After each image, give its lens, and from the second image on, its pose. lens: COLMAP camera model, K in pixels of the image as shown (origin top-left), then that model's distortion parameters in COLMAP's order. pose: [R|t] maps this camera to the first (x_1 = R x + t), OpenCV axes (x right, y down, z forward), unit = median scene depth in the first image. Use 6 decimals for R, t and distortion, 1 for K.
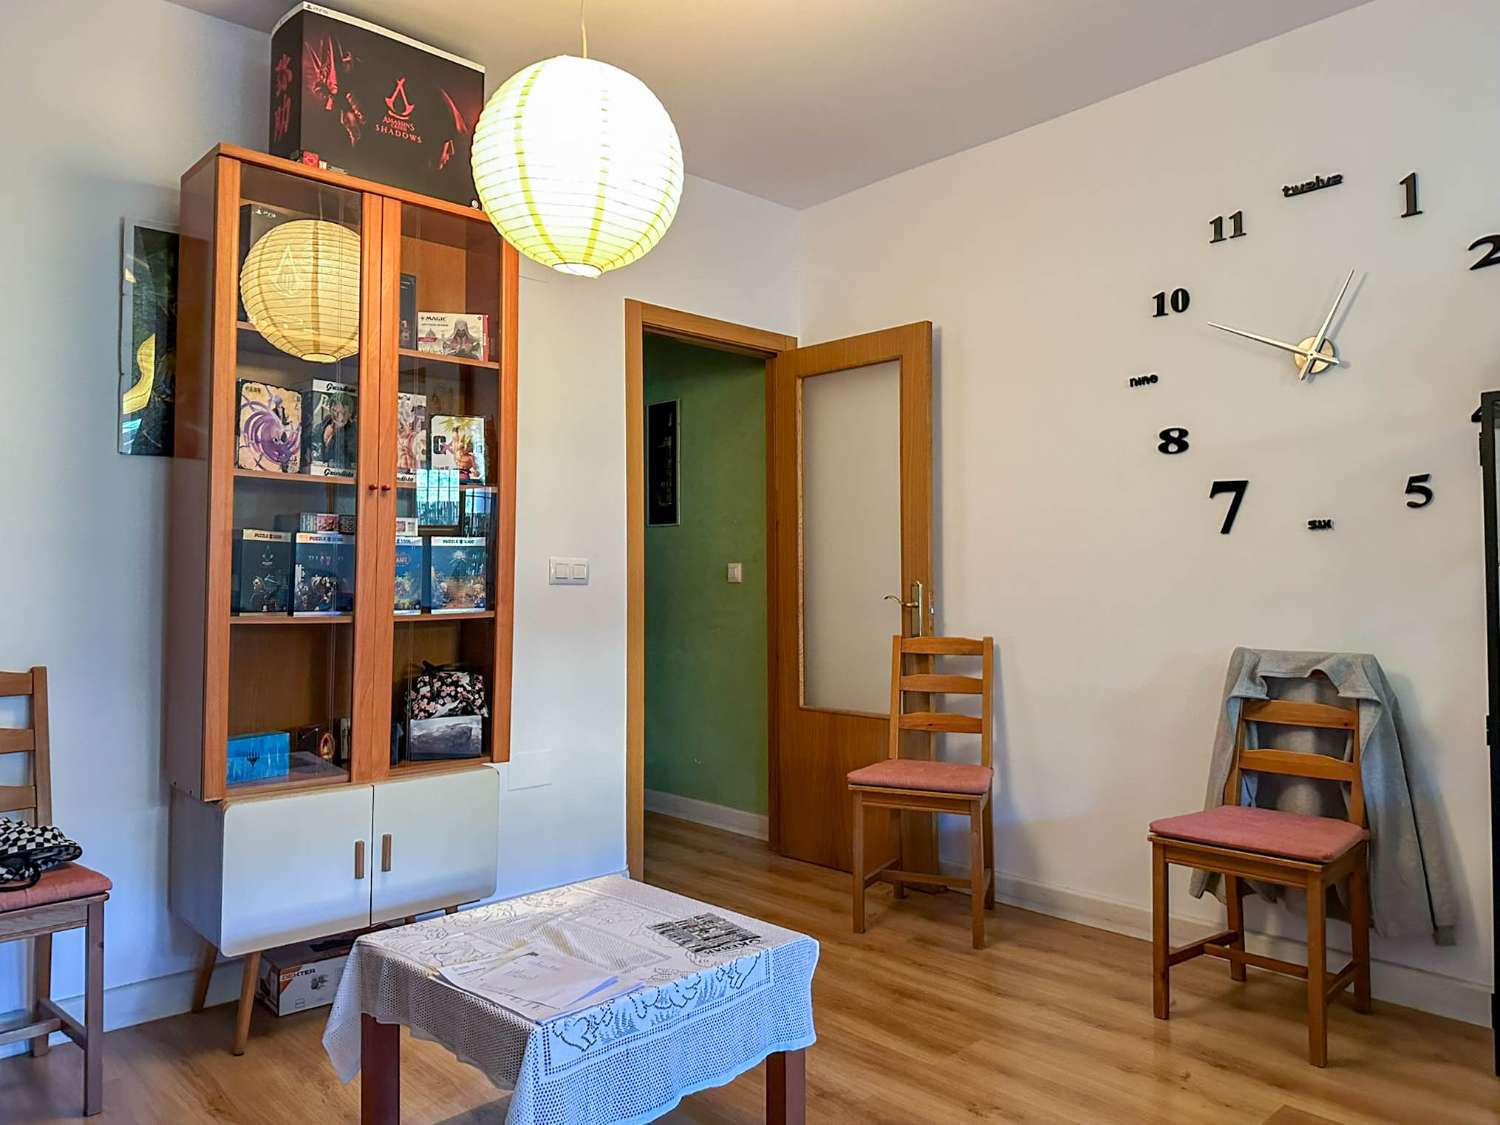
lens RADIAL K [[1055.7, 0, 750.0], [0, 1055.7, 562.5], [0, 0, 1]] dist [0.072718, -0.107920]
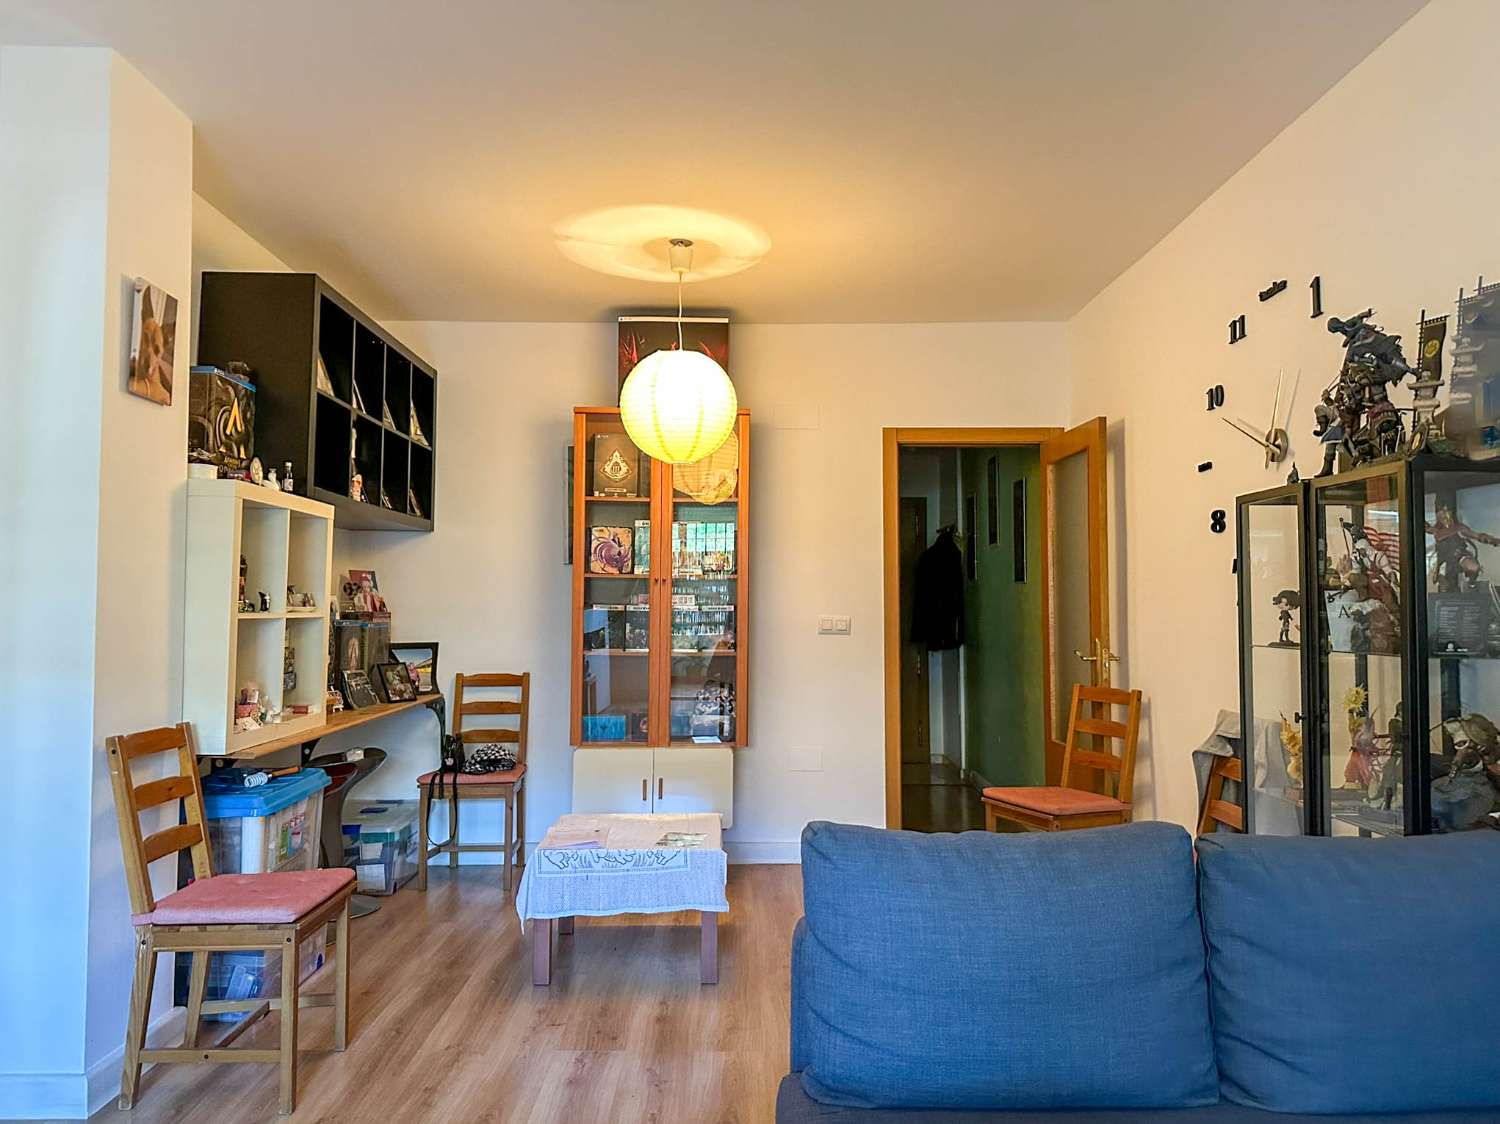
lens RADIAL K [[1055.7, 0, 750.0], [0, 1055.7, 562.0], [0, 0, 1]] dist [0.072718, -0.107920]
pose [[0.729648, -0.020092, -0.683528, 0.941650], [0.005453, 0.999707, -0.023565, -0.056740], [0.683801, 0.013467, 0.729544, -0.170029]]
